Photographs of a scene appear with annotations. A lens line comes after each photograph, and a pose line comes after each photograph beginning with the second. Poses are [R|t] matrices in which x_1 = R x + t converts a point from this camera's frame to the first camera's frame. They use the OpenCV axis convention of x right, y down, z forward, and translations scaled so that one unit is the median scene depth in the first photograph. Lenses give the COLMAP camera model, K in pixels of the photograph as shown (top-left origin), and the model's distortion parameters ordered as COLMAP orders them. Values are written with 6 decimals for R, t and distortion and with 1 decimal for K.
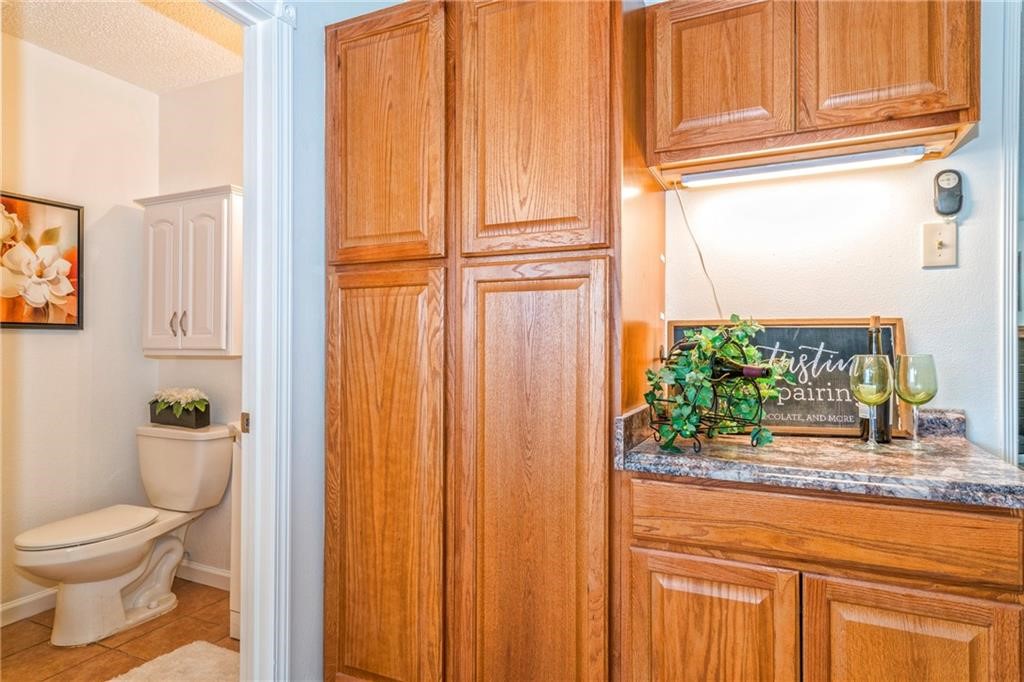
lens RADIAL K [[581.7, 0, 505.1], [0, 581.7, 340.6], [0, 0, 1]] dist [0.006762, 0.001876]
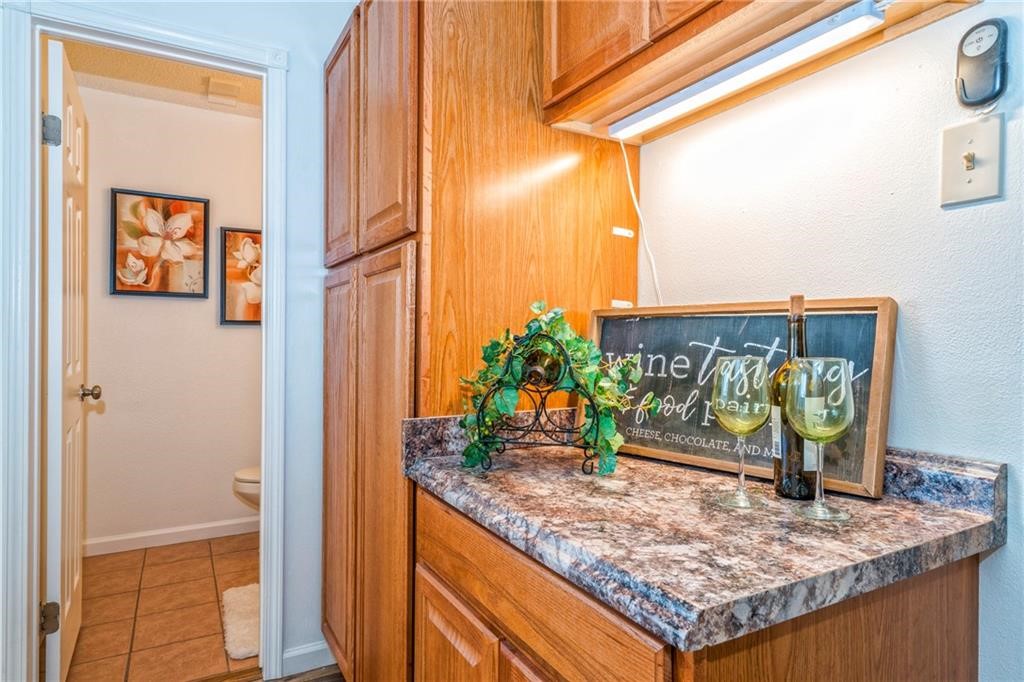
lens RADIAL K [[581.7, 0, 505.1], [0, 581.7, 340.6], [0, 0, 1]] dist [0.006762, 0.001876]
pose [[0.814570, 0.008922, -0.579997, 0.447607], [-0.004004, 0.999944, 0.009758, 0.000757], [0.580052, -0.005626, 0.814560, 0.185286]]
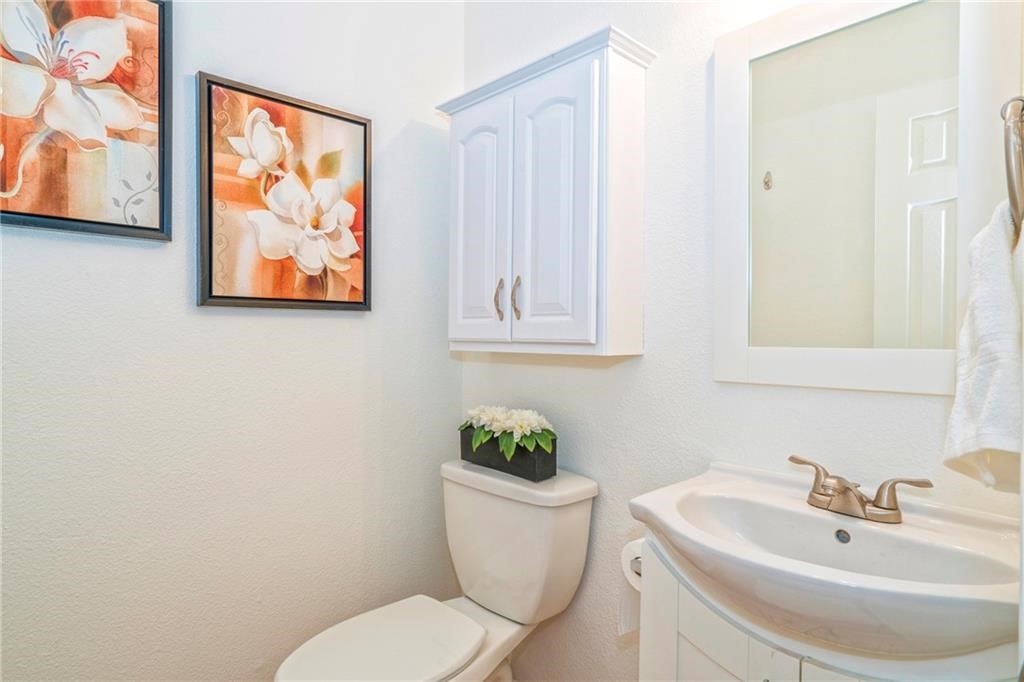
lens RADIAL K [[581.7, 0, 505.1], [0, 581.7, 340.6], [0, 0, 1]] dist [0.006762, 0.001876]
pose [[0.929995, 0.006419, -0.367515, -0.361537], [-0.001110, 0.999892, 0.014655, 0.004778], [0.367570, -0.013221, 0.929902, 0.473871]]
